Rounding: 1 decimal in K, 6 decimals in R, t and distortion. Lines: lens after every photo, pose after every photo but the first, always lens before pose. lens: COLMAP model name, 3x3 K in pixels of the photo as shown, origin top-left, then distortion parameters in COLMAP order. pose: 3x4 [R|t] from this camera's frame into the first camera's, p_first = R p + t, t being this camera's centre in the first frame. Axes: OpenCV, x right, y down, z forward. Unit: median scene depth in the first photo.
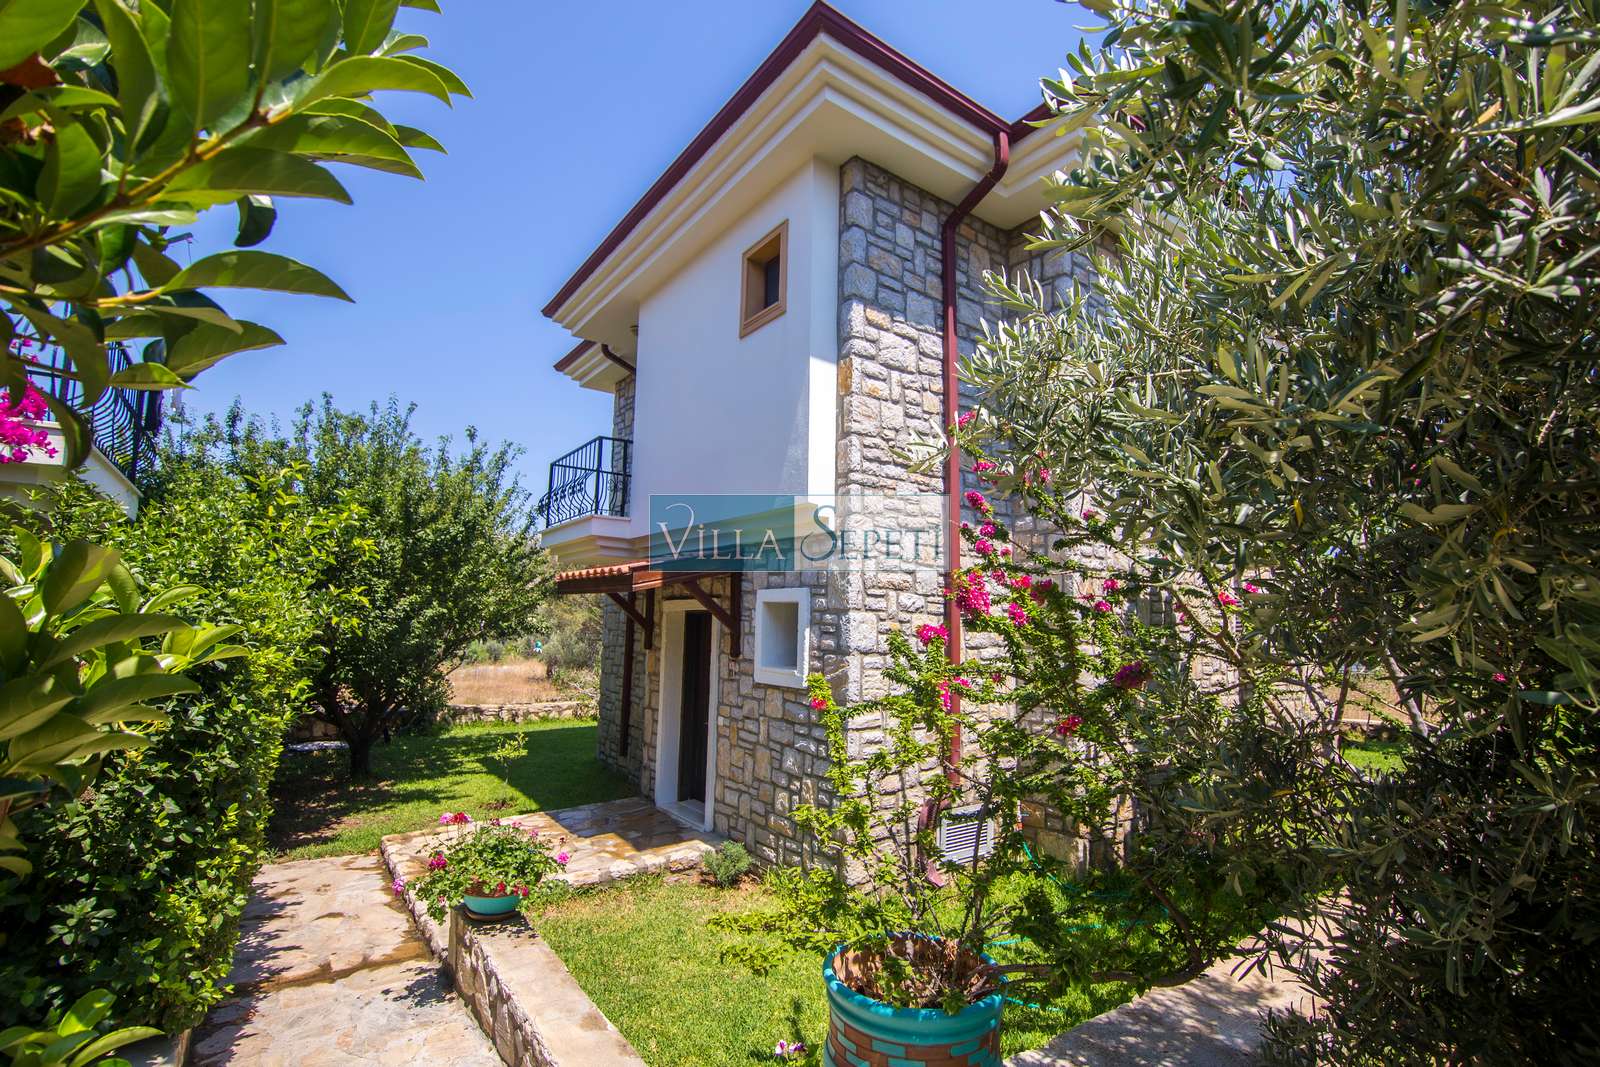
lens RADIAL K [[728.4, 0, 808.7], [0, 728.4, 527.3], [0, 0, 1]] dist [-0.011562, -0.002761]
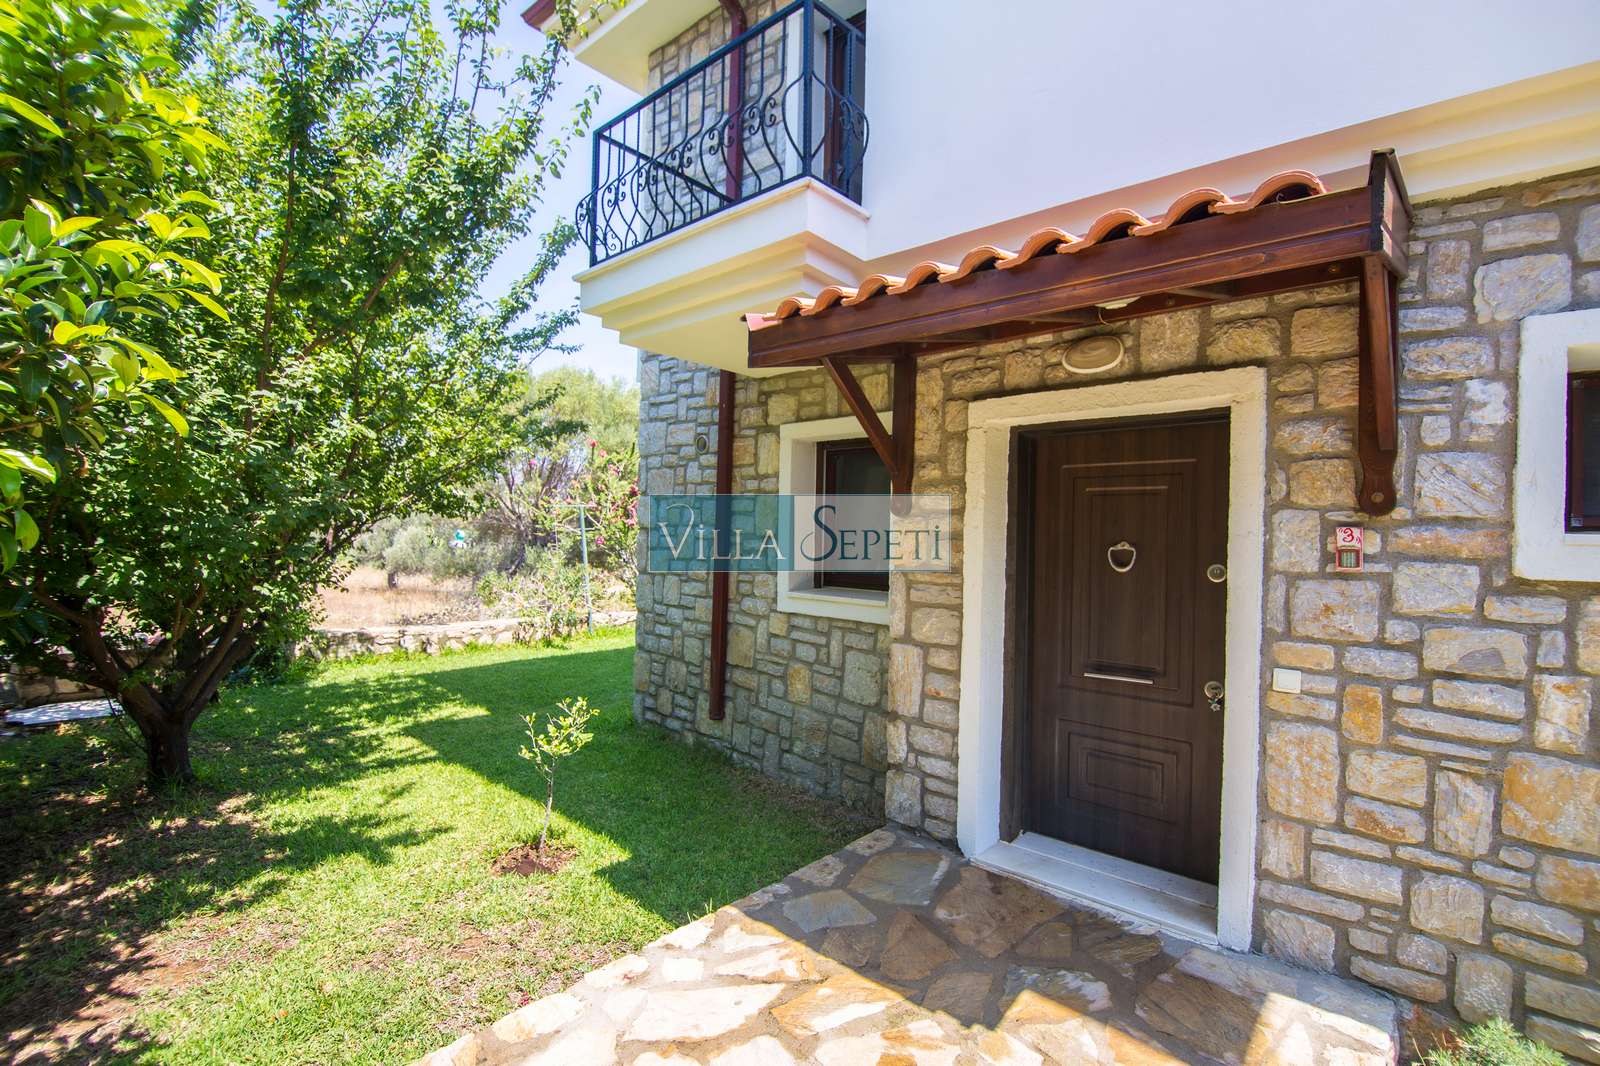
lens RADIAL K [[728.4, 0, 803.8], [0, 728.4, 527.2], [0, 0, 1]] dist [-0.011562, -0.002761]
pose [[0.978511, 0.004656, 0.206143, -0.507768], [-0.030614, 0.991945, 0.122916, 0.165043], [-0.203910, -0.126585, 0.970771, 0.778489]]
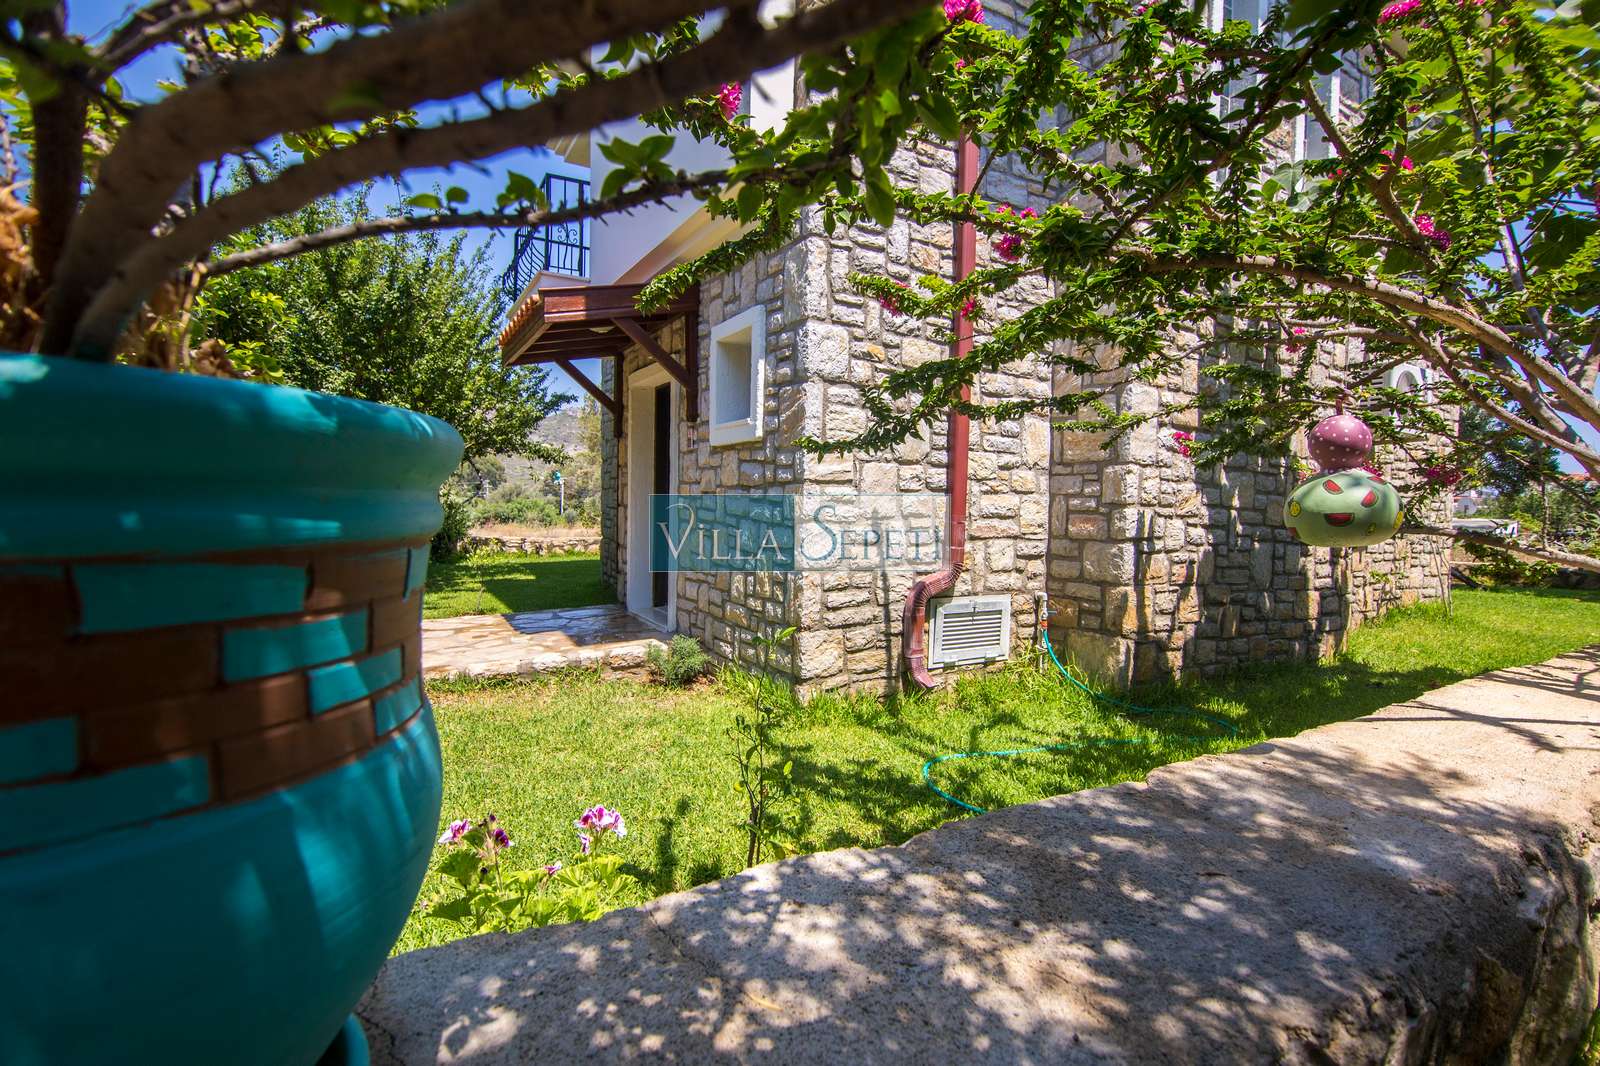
lens RADIAL K [[728.4, 0, 808.0], [0, 728.4, 537.1], [0, 0, 1]] dist [-0.011562, -0.002761]
pose [[0.994860, 0.006617, -0.101044, 0.117514], [0.012150, 0.982853, 0.183990, 0.173873], [0.100529, -0.184271, 0.977721, 0.230815]]
